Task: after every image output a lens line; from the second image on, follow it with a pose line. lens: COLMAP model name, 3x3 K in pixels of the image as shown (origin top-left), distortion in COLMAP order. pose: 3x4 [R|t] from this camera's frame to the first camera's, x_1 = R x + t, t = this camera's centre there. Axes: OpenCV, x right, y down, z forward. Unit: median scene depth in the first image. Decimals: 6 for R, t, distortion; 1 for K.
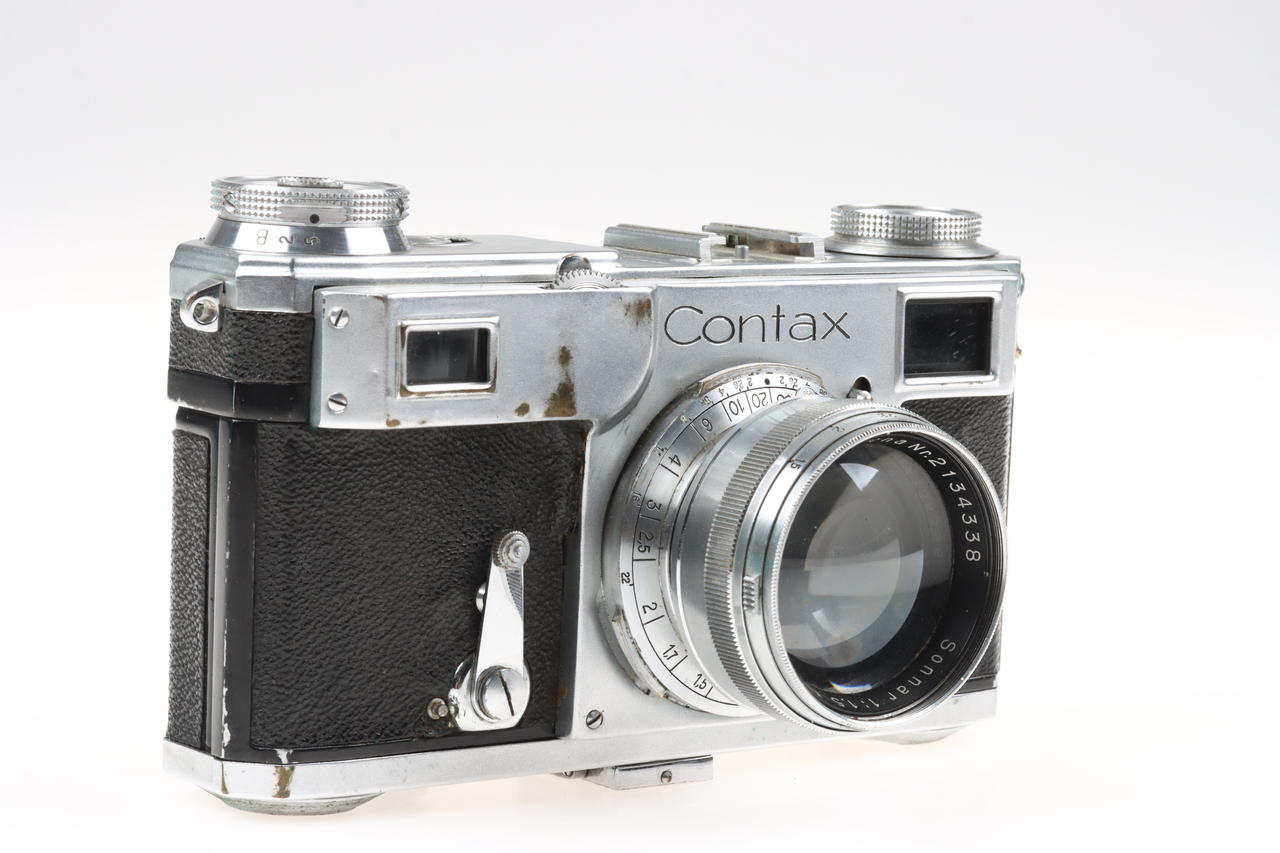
lens RADIAL K [[4012.8, 0, 638.5], [0, 4012.8, 430.3], [0, 0, 1]] dist [-0.028616, 0.000000]
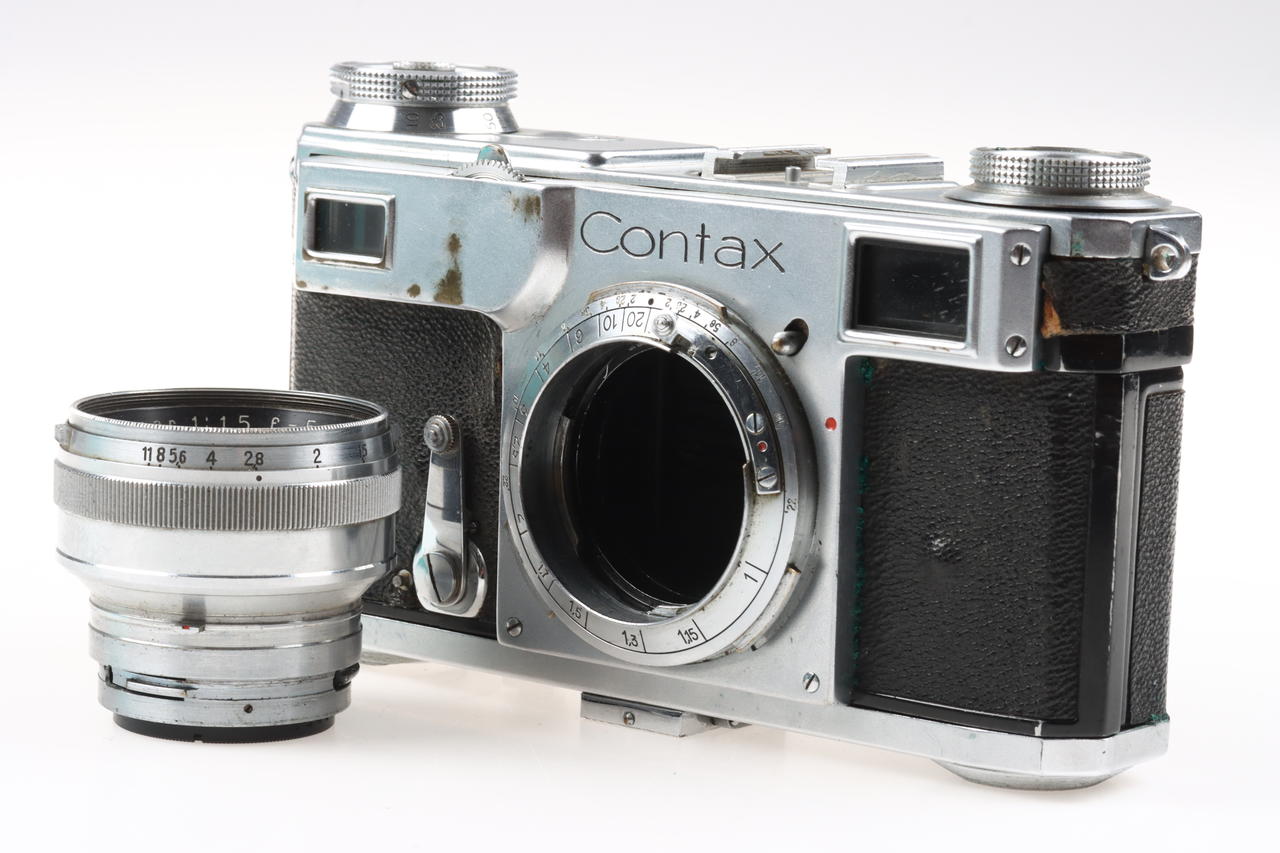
lens RADIAL K [[4012.8, 0, 638.1], [0, 4012.8, 426.3], [0, 0, 1]] dist [-0.028616, 0.000000]
pose [[0.251541, 0.100695, -0.962594, 0.926538], [-0.143147, 0.987505, 0.065894, -0.044424], [0.957202, 0.121217, 0.262813, 0.764011]]
